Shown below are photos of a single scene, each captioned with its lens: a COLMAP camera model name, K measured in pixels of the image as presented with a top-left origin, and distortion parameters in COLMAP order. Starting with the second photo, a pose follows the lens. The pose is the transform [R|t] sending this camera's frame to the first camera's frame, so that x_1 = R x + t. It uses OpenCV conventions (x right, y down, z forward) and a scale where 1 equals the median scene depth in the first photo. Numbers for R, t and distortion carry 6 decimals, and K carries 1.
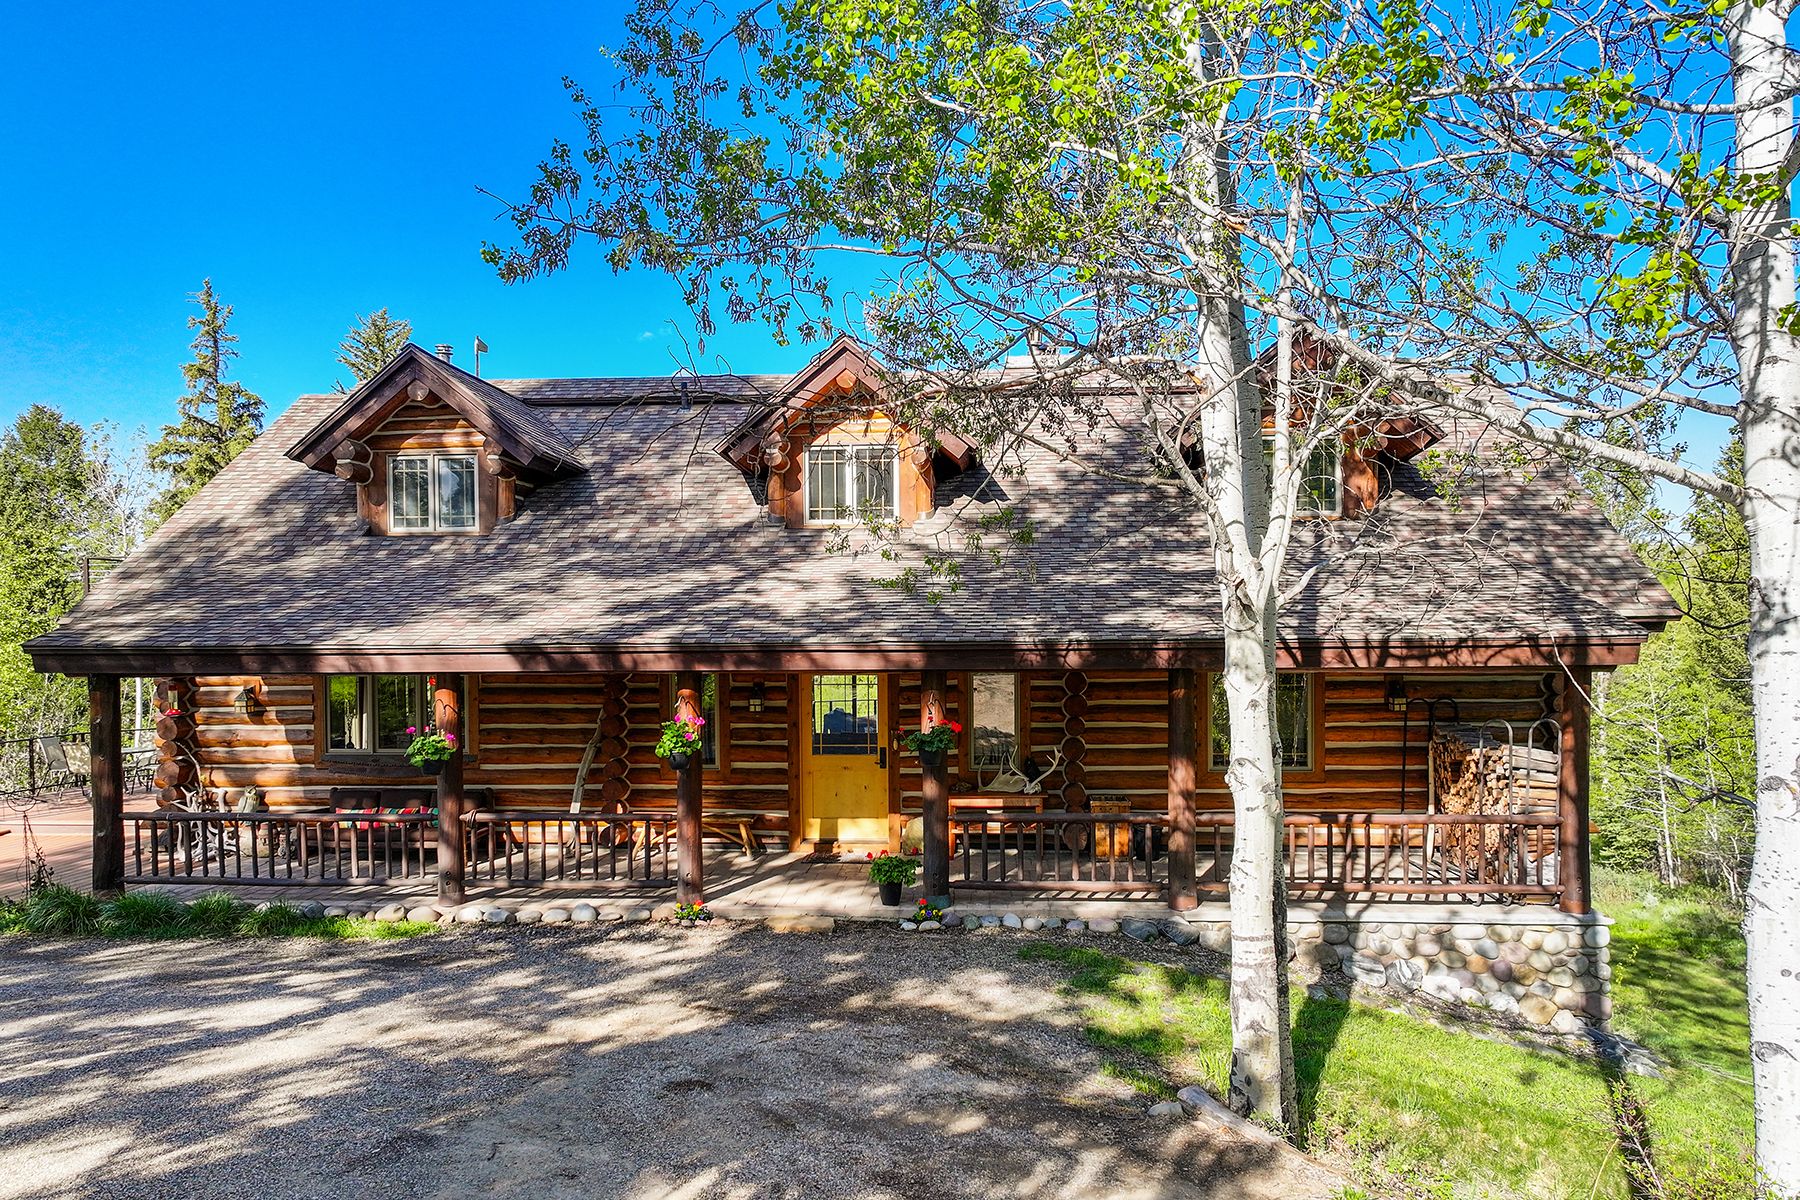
lens RADIAL K [[1274.2, 0, 904.1], [0, 1274.2, 599.9], [0, 0, 1]] dist [0.007913, 0.003315]
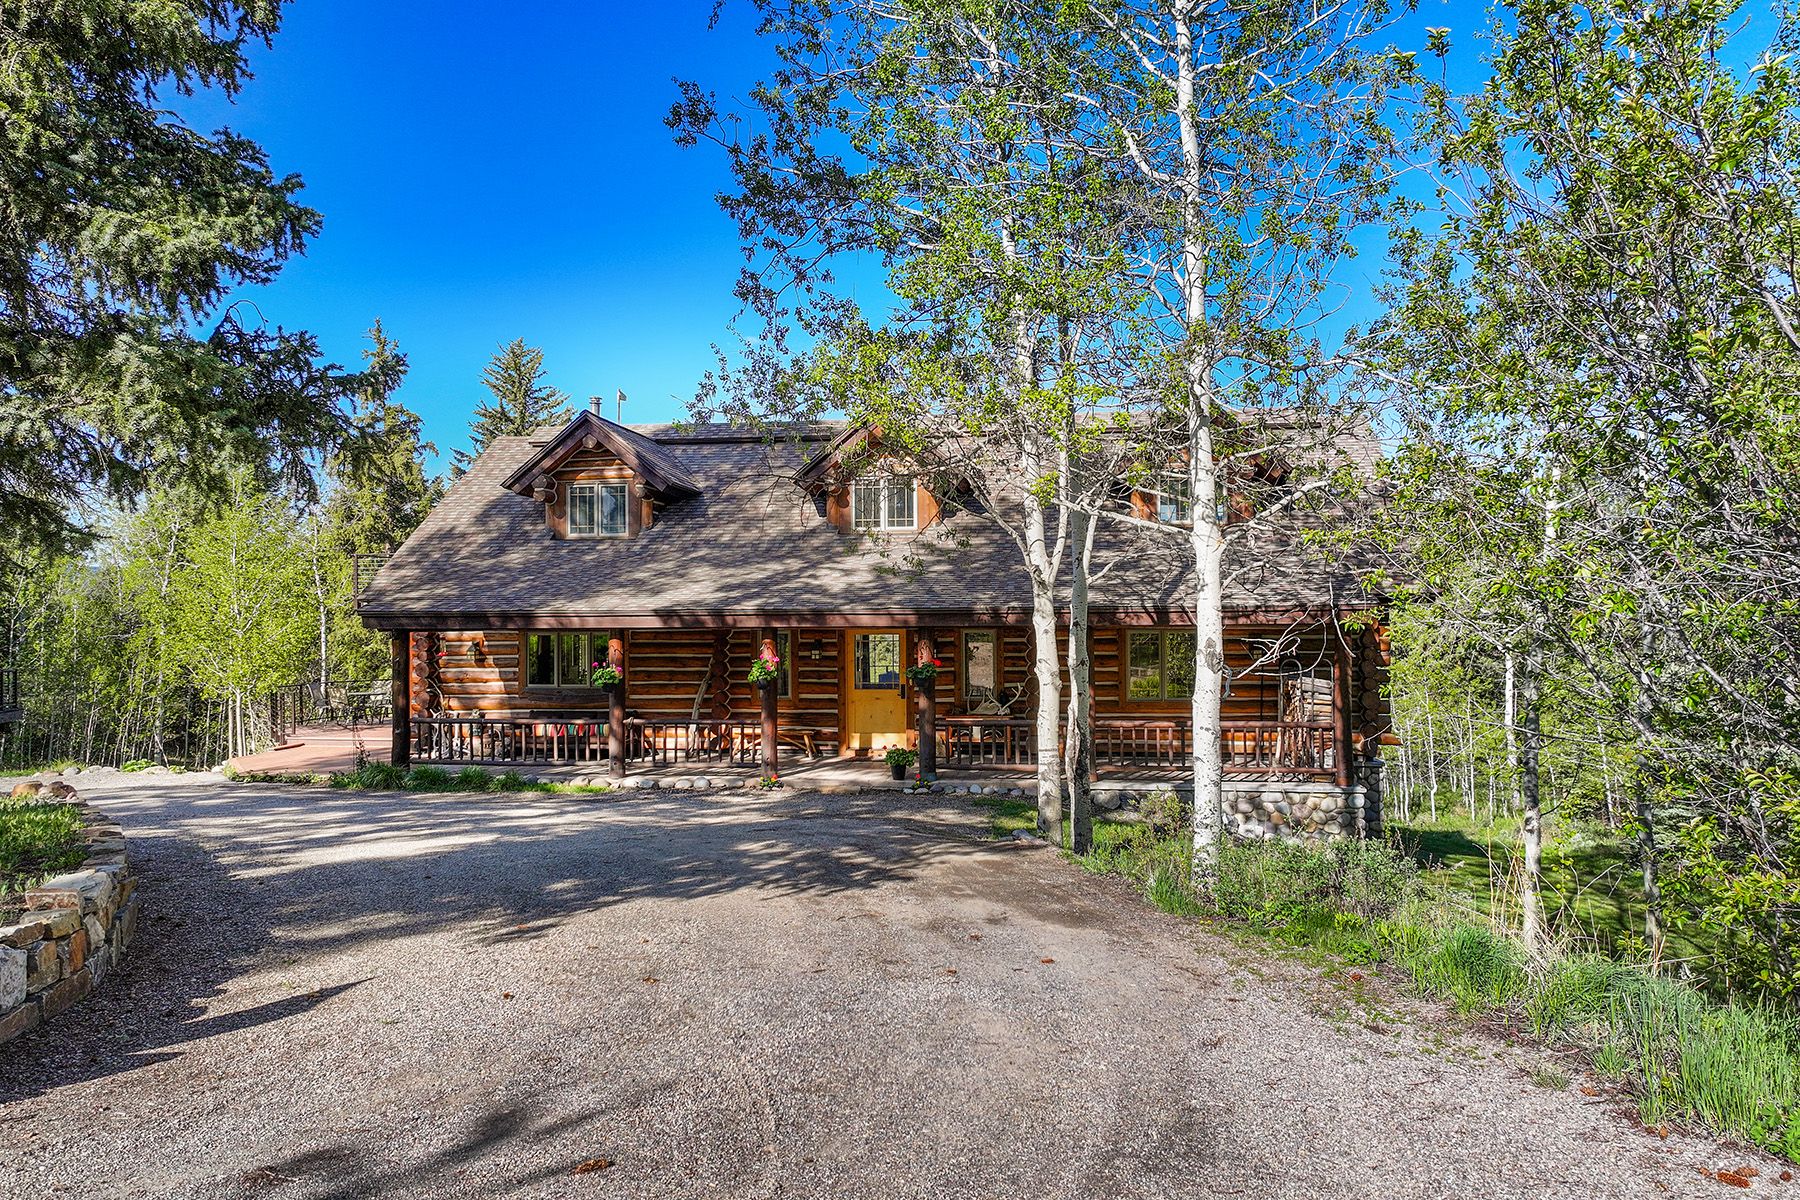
lens RADIAL K [[1251.2, 0, 943.8], [0, 1251.2, 523.2], [0, 0, 1]] dist [0.006882, 0.001198]
pose [[0.999300, -0.002793, -0.037309, 0.087221], [0.000868, 0.998671, -0.051530, 0.006199], [0.037403, 0.051462, 0.997974, -0.451558]]
